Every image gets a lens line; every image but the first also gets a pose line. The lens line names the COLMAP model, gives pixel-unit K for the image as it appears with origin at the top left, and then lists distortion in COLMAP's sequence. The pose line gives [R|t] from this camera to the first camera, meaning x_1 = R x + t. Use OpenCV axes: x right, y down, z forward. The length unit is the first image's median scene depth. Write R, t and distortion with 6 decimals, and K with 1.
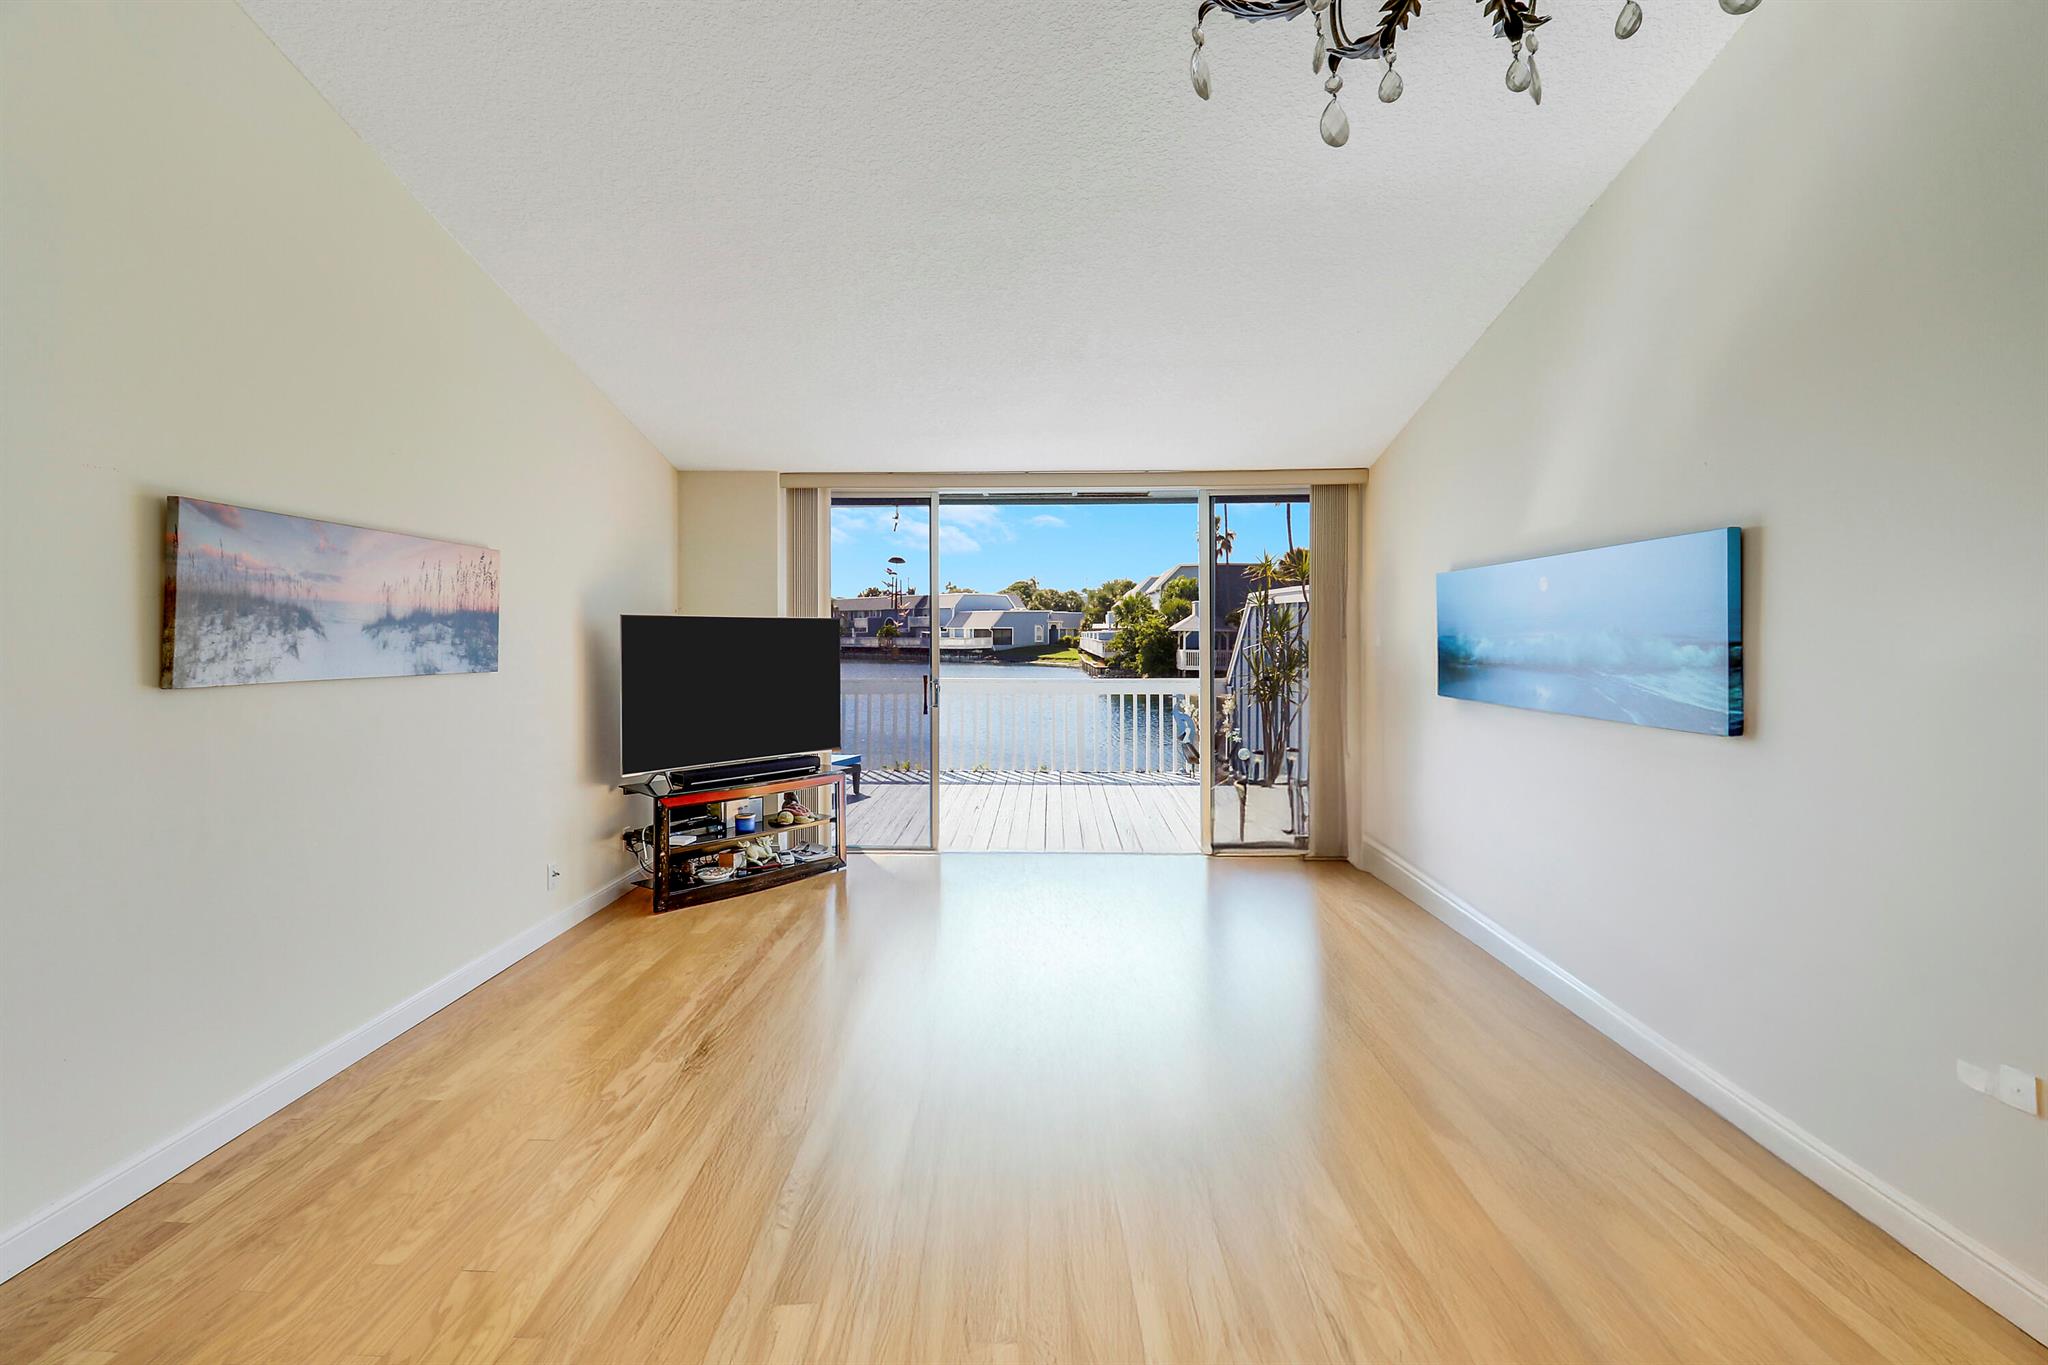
lens RADIAL K [[950.2, 0, 1047.8], [0, 950.2, 648.9], [0, 0, 1]] dist [0.011155, -0.008352]
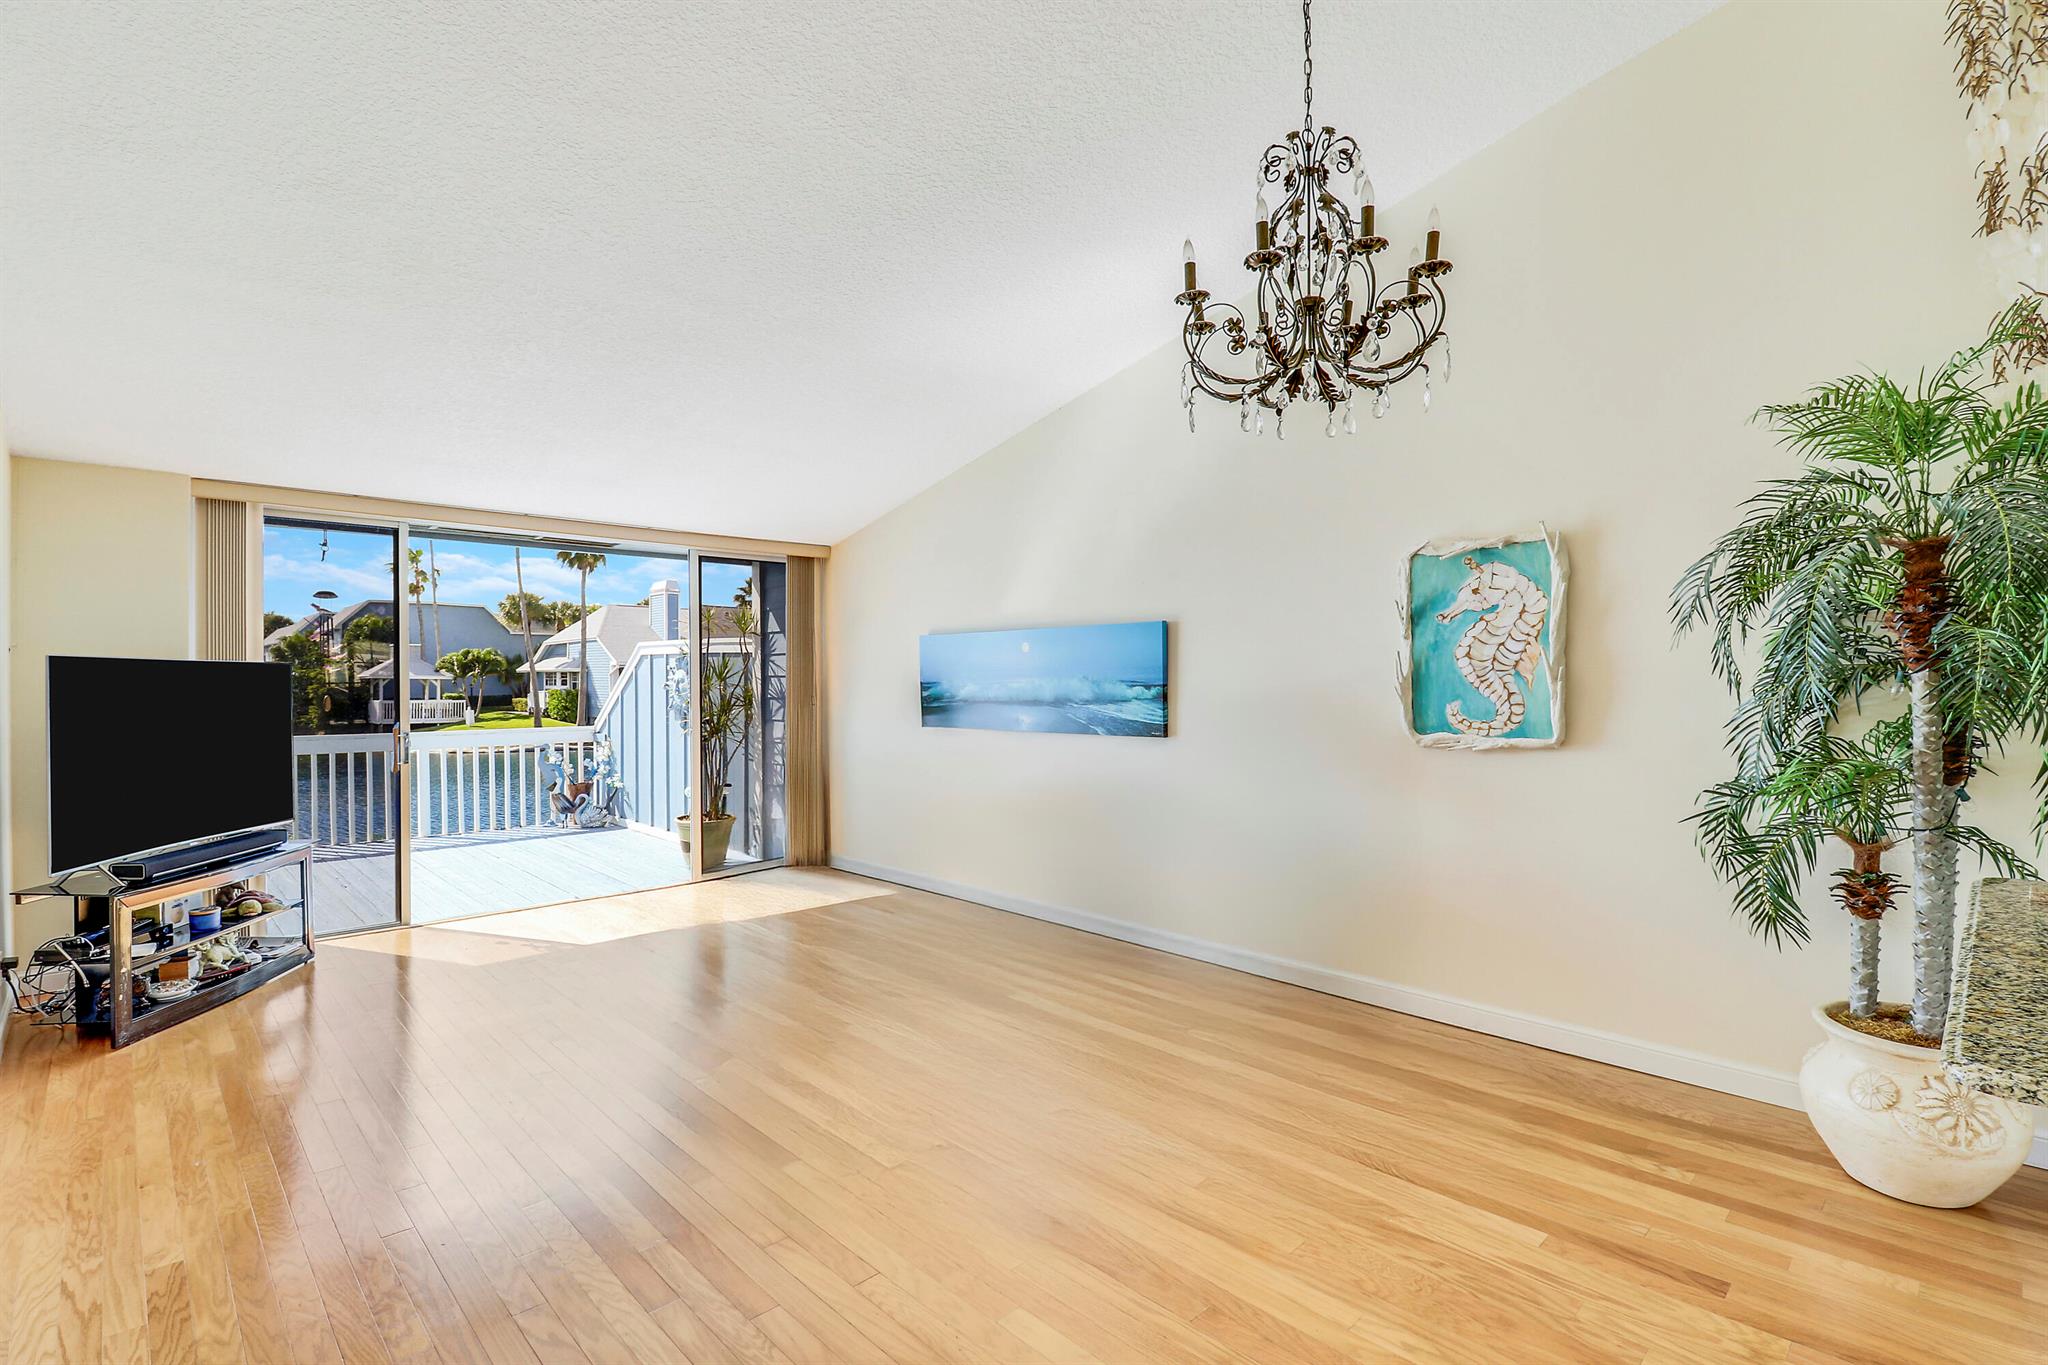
lens RADIAL K [[950.2, 0, 1006.3], [0, 950.2, 684.1], [0, 0, 1]] dist [0.011155, -0.008352]
pose [[0.711565, -0.003691, 0.702610, -0.344126], [0.012741, 0.999890, -0.007651, 0.000901], [-0.702504, 0.014396, 0.711534, -0.033008]]
